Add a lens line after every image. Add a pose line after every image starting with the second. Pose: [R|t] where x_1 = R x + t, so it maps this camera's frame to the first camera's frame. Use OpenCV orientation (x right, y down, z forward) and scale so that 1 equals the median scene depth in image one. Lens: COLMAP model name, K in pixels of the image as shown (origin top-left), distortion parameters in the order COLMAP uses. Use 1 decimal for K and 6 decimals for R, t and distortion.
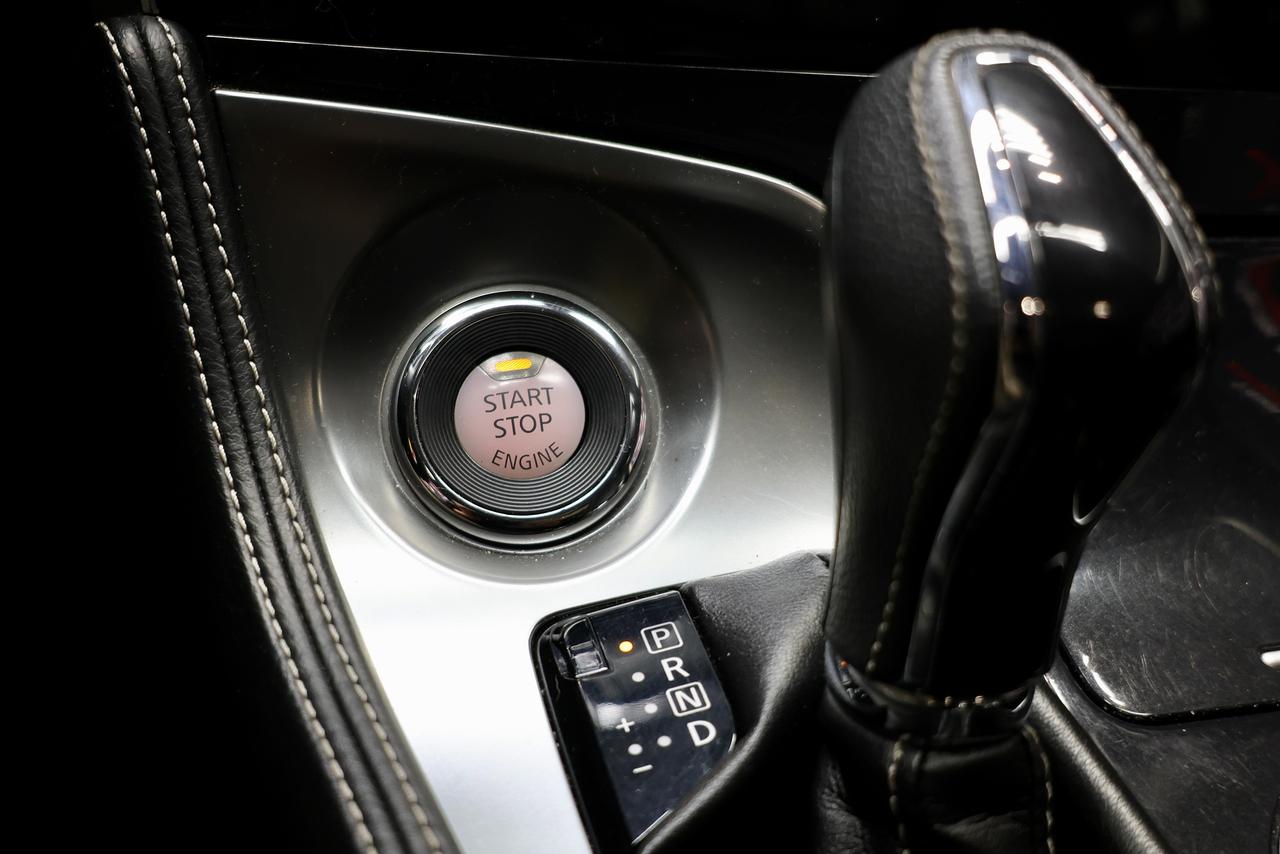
lens RADIAL K [[1629.4, 0, 640.0], [0, 1629.4, 425.3], [0, 0, 1]] dist [0.003032, 0.000000]
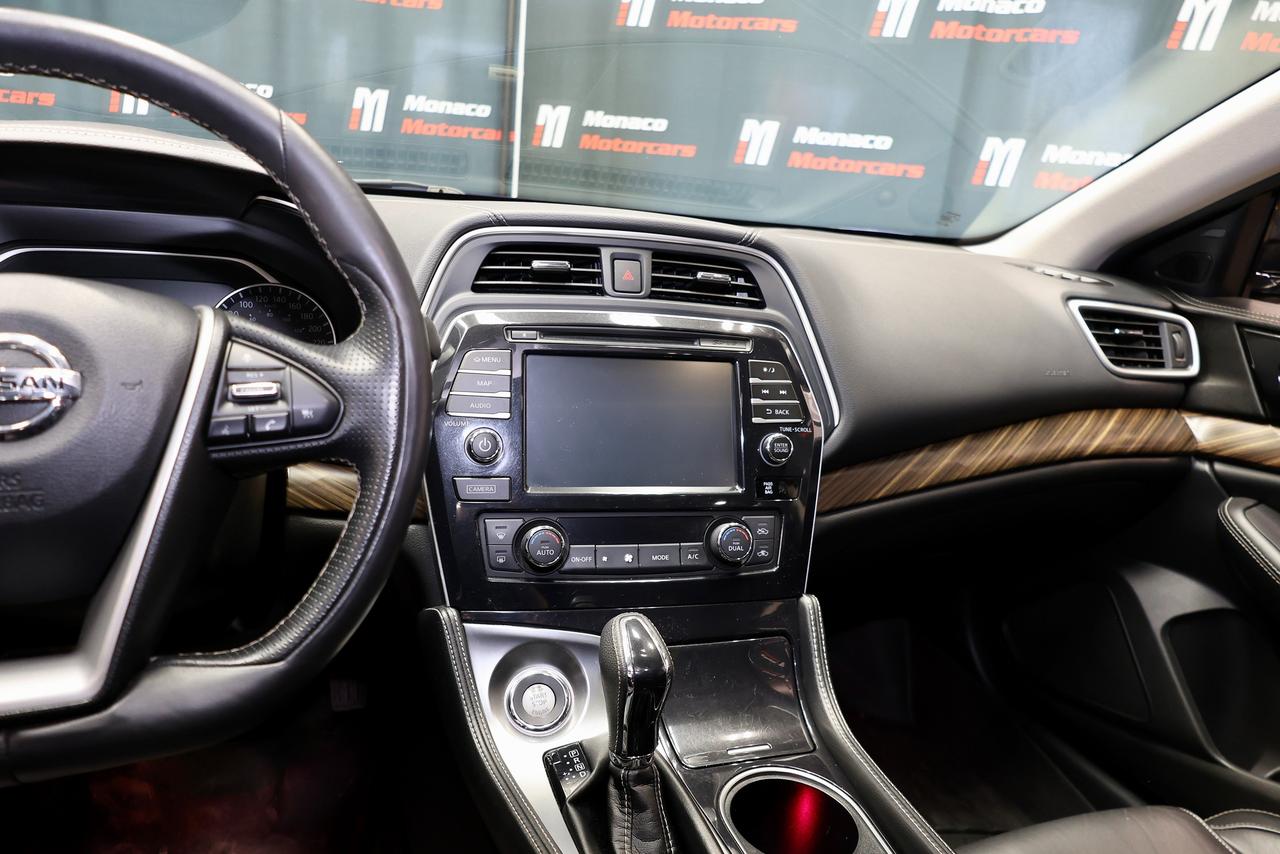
lens RADIAL K [[893.6, 0, 640.1], [0, 893.6, 418.5], [0, 0, 1]] dist [-0.012734, 0.015438]
pose [[0.997815, -0.050958, 0.042065, 0.137425], [0.061624, 0.947395, -0.314077, 0.047862], [-0.023848, 0.315983, 0.948465, -1.520825]]
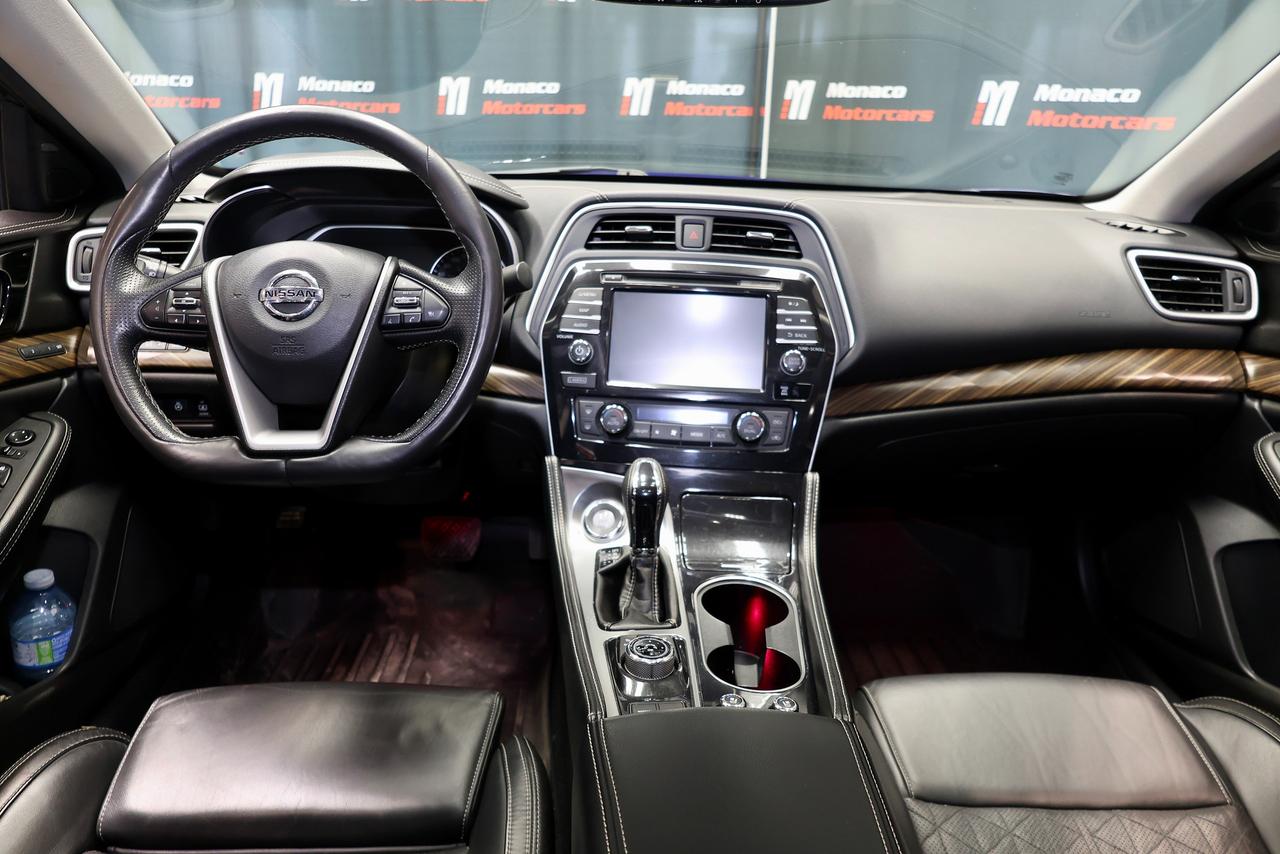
lens RADIAL K [[893.6, 0, 635.5], [0, 893.6, 415.8], [0, 0, 1]] dist [-0.012734, 0.015438]
pose [[0.954564, -0.005475, -0.297956, 1.192238], [-0.081597, 0.956819, -0.278996, 0.623063], [0.286618, 0.290631, 0.912898, -2.442305]]
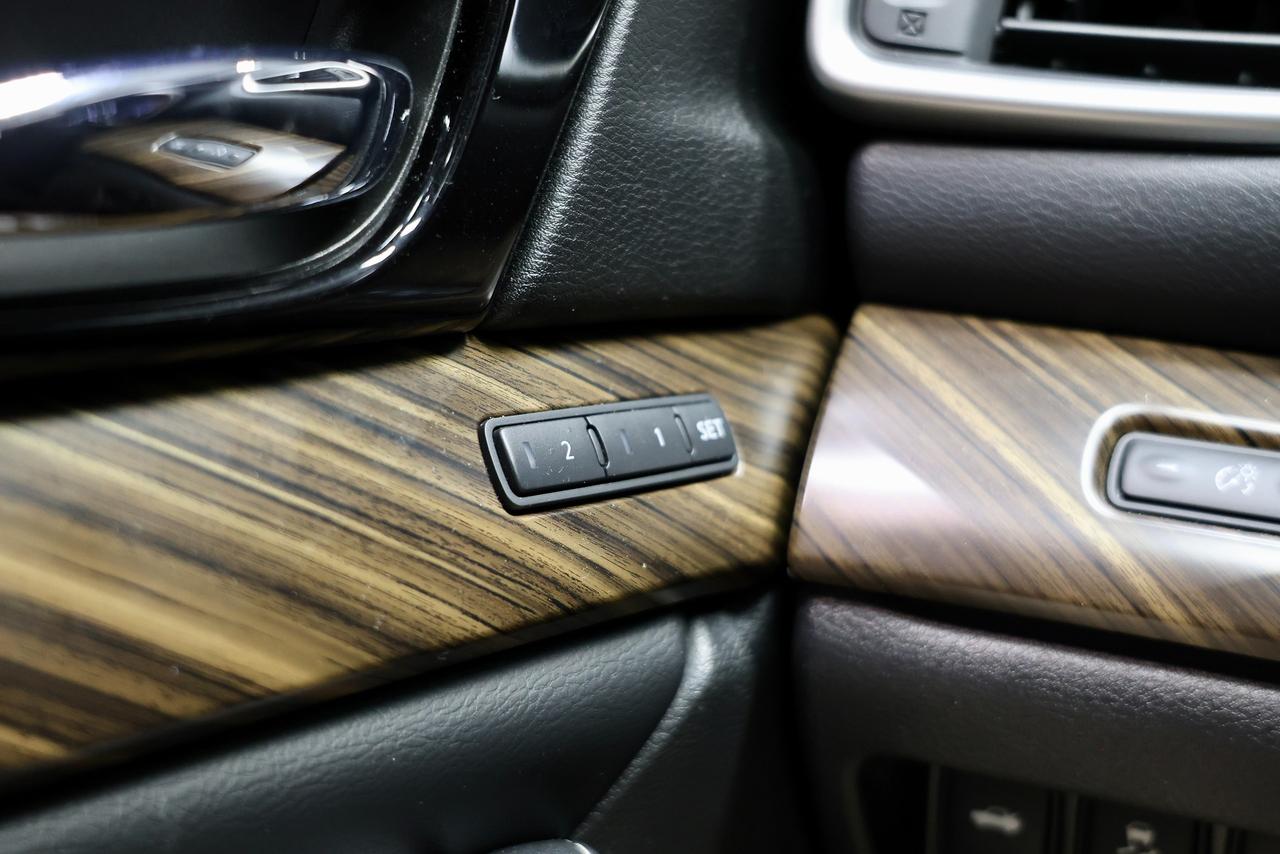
lens RADIAL K [[1589.9, 0, 641.4], [0, 1589.9, 426.8], [0, 0, 1]] dist [0.002421, 0.000000]
pose [[0.661825, 0.075683, -0.745828, -1.539611], [-0.363667, 0.902399, -0.231135, -0.264713], [0.655541, 0.424204, 0.624754, -0.444927]]
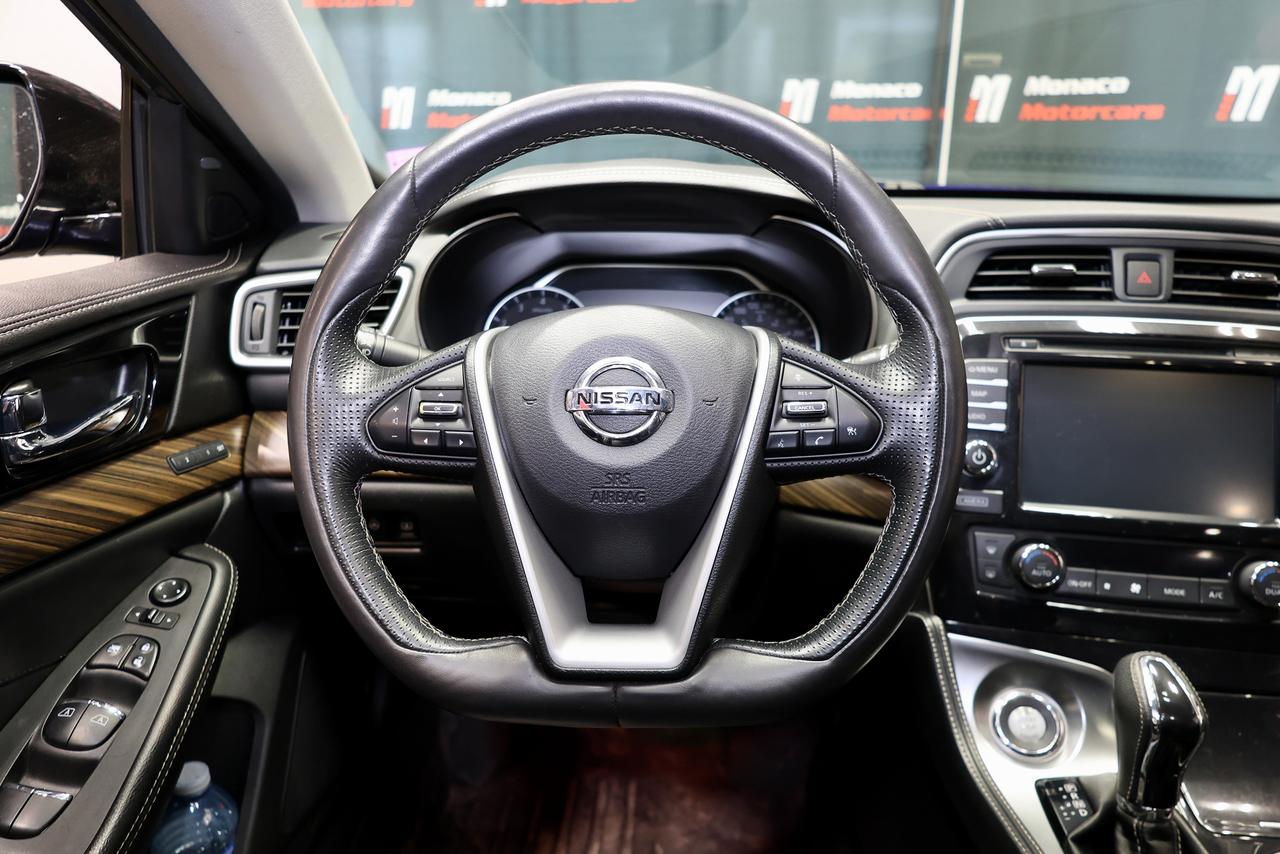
lens RADIAL K [[893.6, 0, 634.9], [0, 893.6, 420.3], [0, 0, 1]] dist [-0.012734, 0.015438]
pose [[0.923143, -0.004481, -0.384431, -0.134804], [-0.111933, 0.953482, -0.279900, 0.002597], [0.367802, 0.301418, 0.879698, -1.663058]]
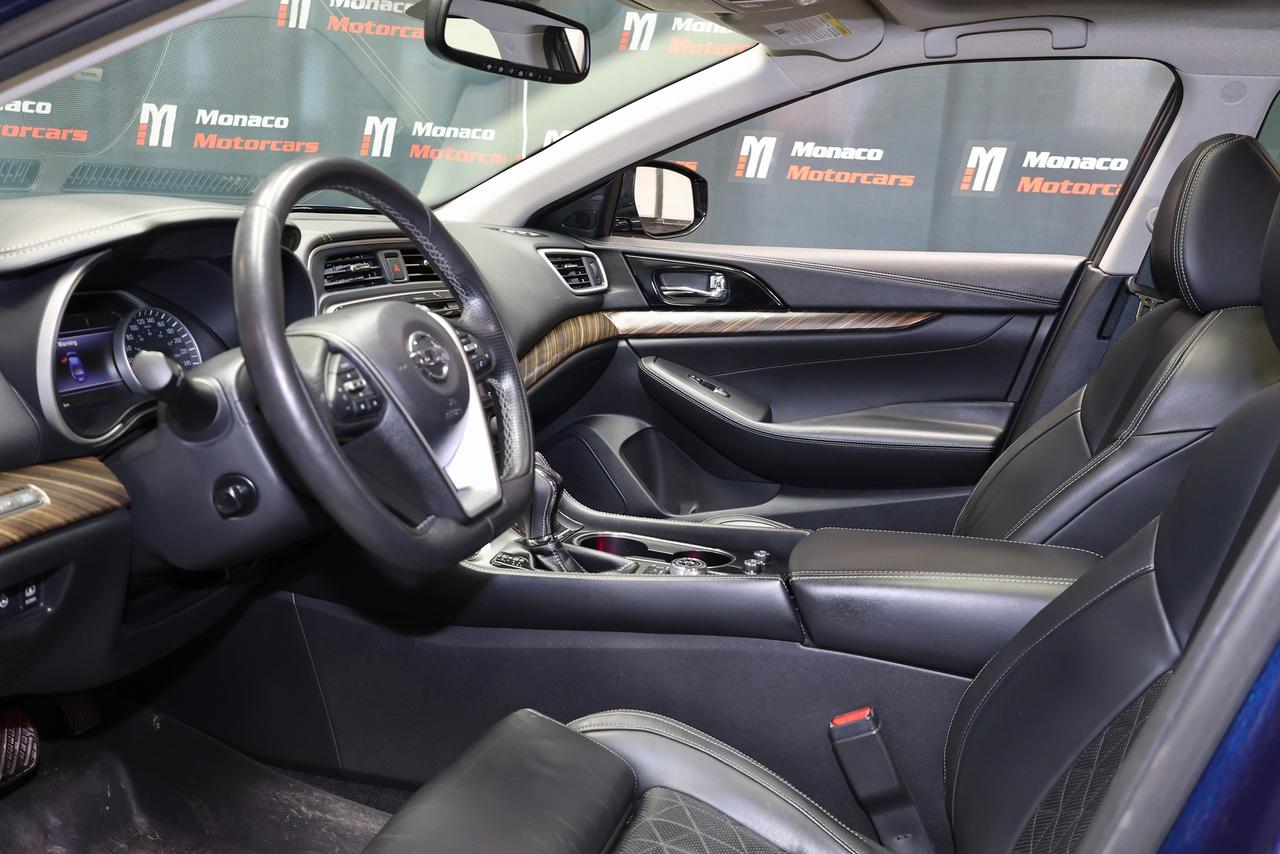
lens RADIAL K [[1153.2, 0, 643.8], [0, 1153.2, 426.1], [0, 0, 1]] dist [-0.009712, 0.004263]
pose [[0.592938, -0.266835, 0.759752, -3.355850], [0.462606, 0.885144, -0.050160, 0.153232], [-0.659106, 0.381208, 0.648275, -2.882438]]
